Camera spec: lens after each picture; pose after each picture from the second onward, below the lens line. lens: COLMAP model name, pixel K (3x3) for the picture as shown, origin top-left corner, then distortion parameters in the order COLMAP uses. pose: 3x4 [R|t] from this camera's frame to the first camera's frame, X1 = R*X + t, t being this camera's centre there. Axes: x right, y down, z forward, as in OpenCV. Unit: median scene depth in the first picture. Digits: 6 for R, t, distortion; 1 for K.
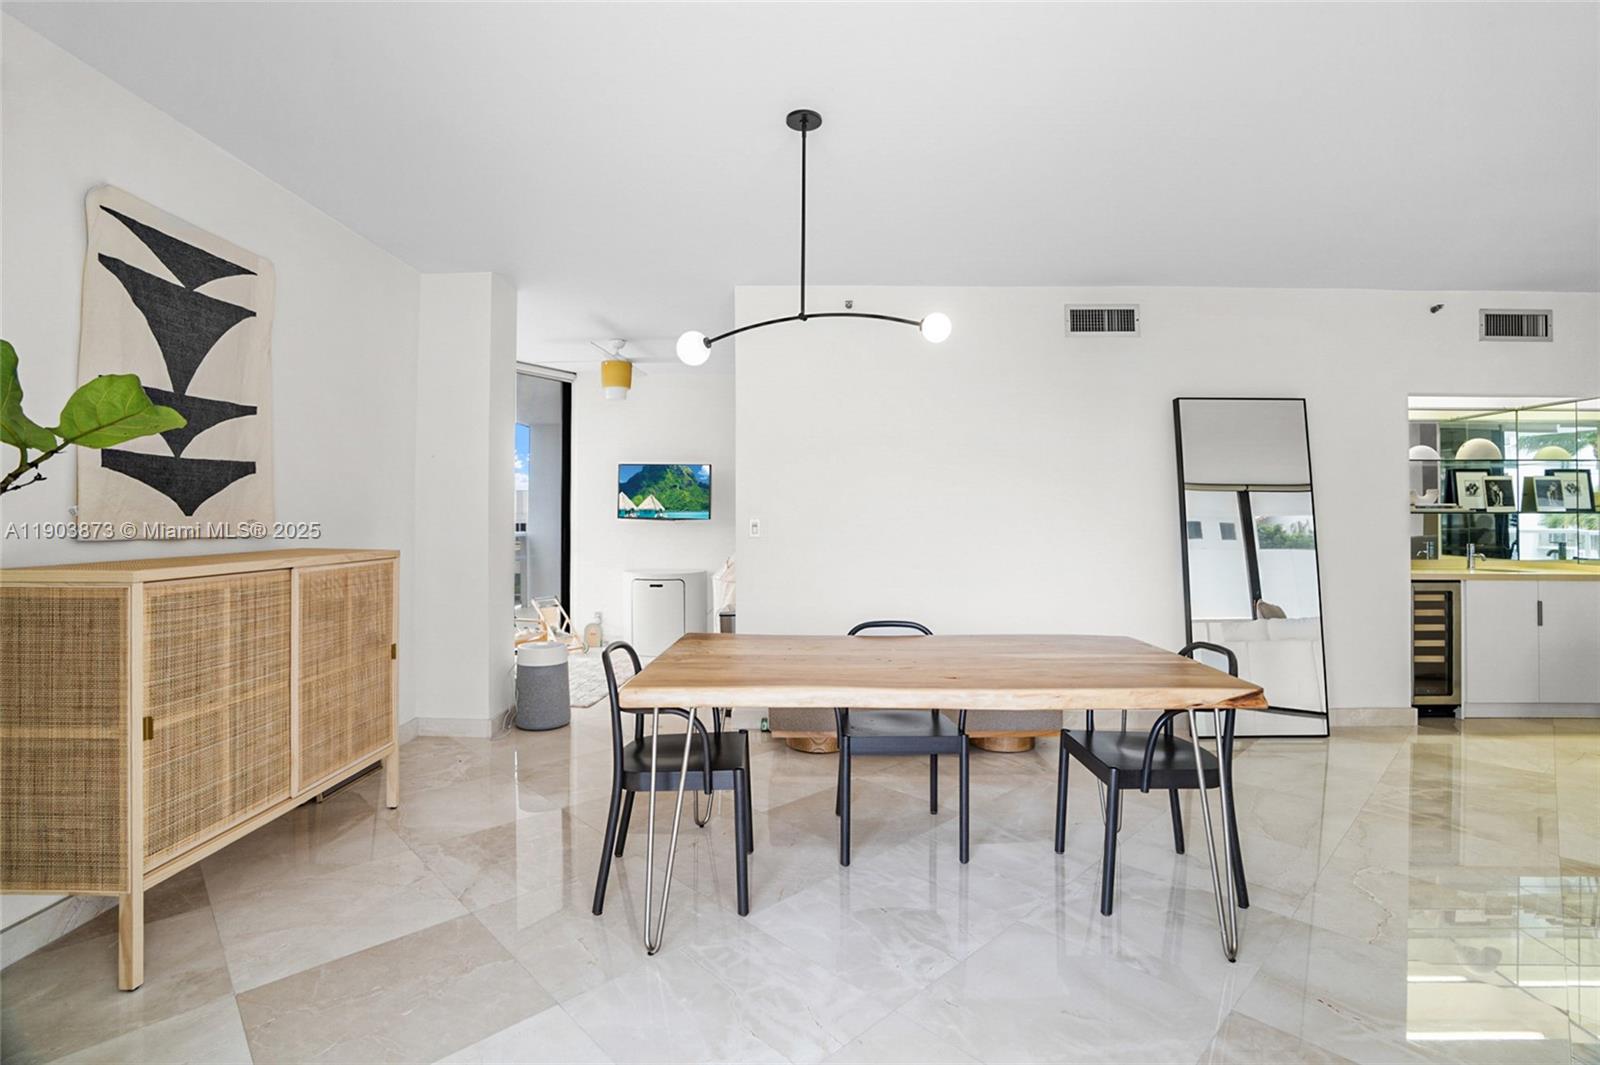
lens RADIAL K [[732.5, 0, 795.0], [0, 732.5, 510.9], [0, 0, 1]] dist [-0.023625, 0.003503]
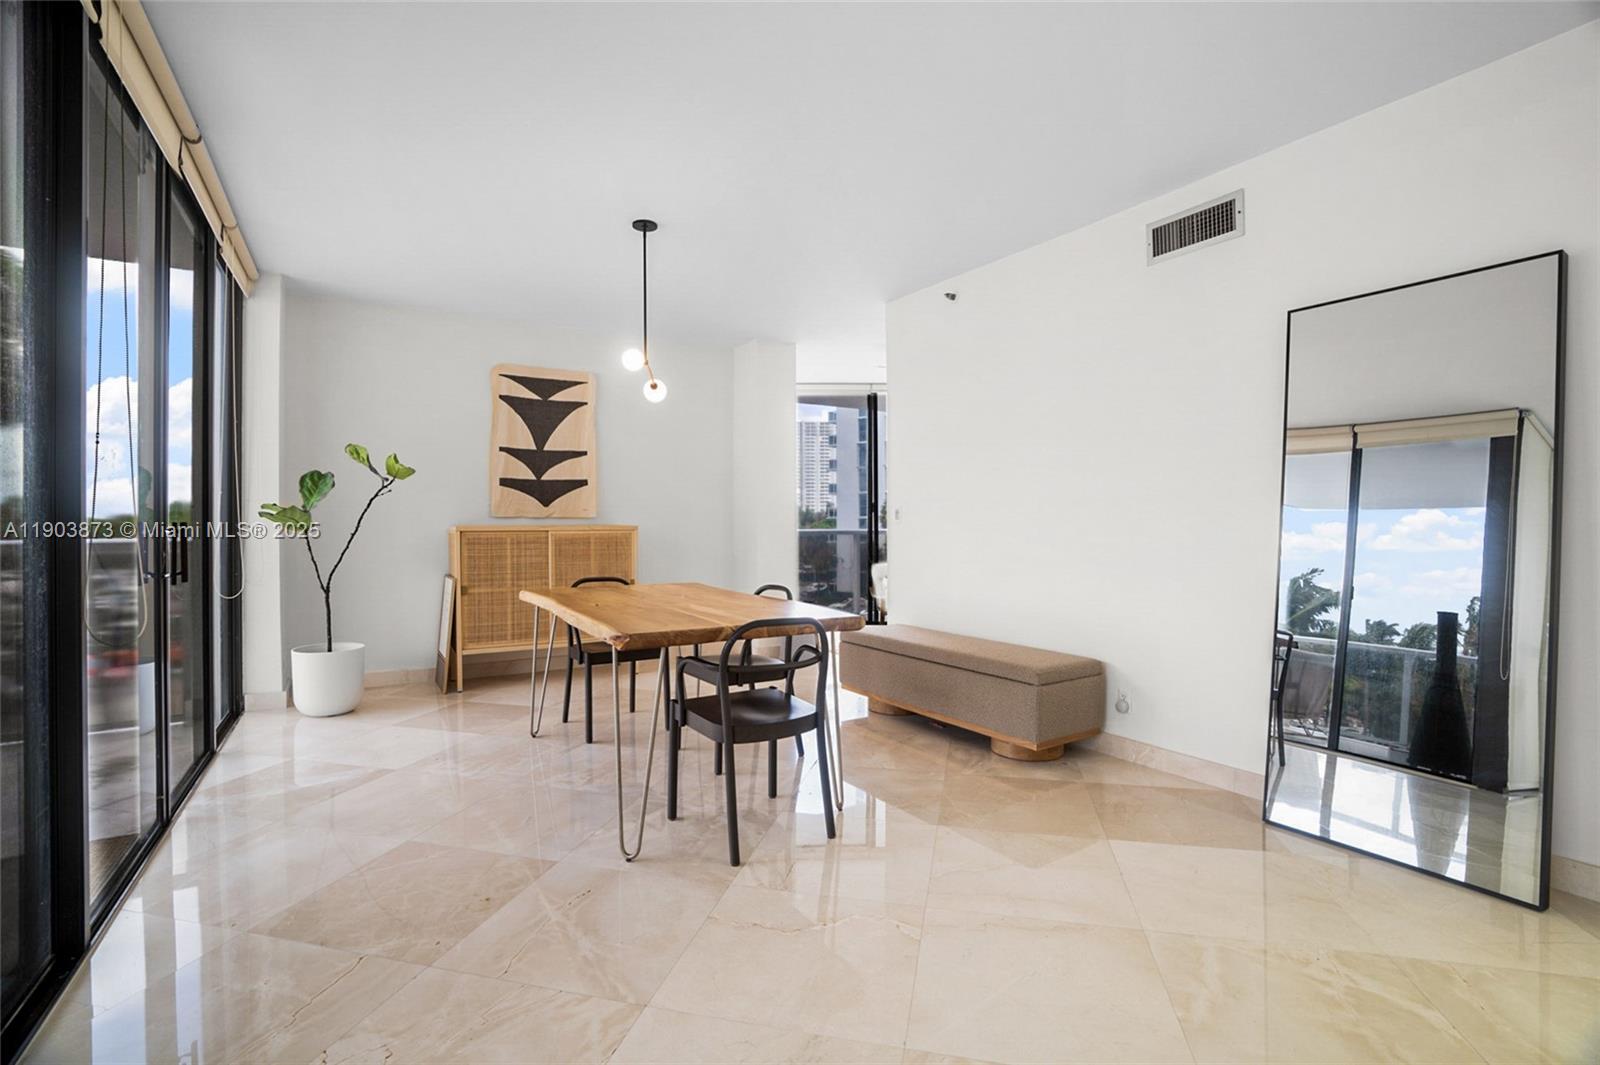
lens RADIAL K [[732.5, 0, 806.5], [0, 732.5, 530.9], [0, 0, 1]] dist [-0.023625, 0.003503]
pose [[0.553566, 0.010688, -0.832737, 1.460293], [0.007646, 0.999810, 0.017915, 0.047943], [0.832771, -0.016284, 0.553379, 0.472413]]
